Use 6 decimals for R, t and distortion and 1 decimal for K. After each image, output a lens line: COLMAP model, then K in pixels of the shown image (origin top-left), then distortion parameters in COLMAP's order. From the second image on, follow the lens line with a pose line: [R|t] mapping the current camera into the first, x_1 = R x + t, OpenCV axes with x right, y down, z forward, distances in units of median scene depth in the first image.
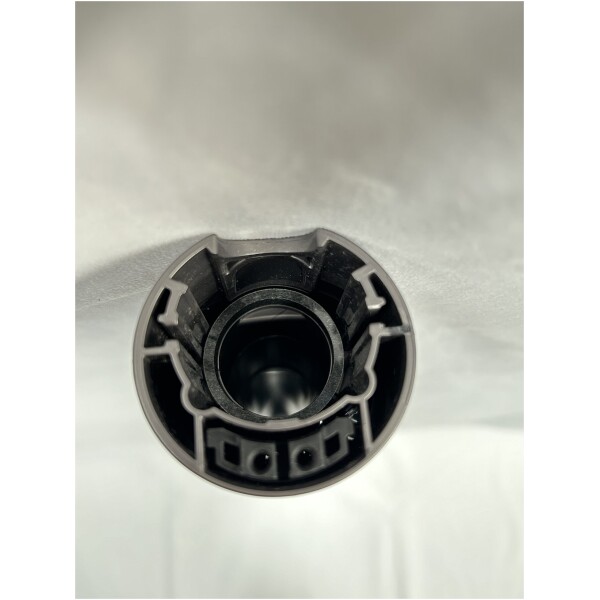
lens RADIAL K [[533.3, 0, 300.0], [0, 533.3, 300.0], [0, 0, 1]] dist [-0.108580, -0.000847]
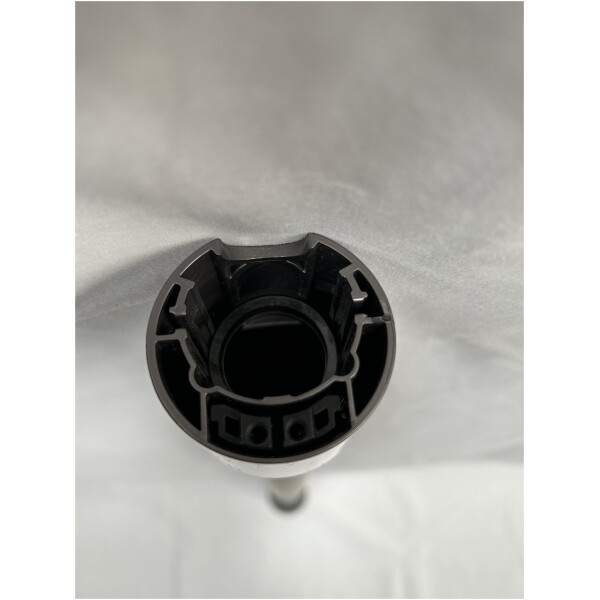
lens RADIAL K [[533.3, 0, 300.0], [0, 533.3, 300.0], [0, 0, 1]] dist [-0.108580, -0.000847]
pose [[0.999773, -0.010442, -0.018595, 0.035469], [0.008908, 0.996693, -0.080769, 0.102683], [0.019376, 0.080585, 0.996559, -0.132919]]
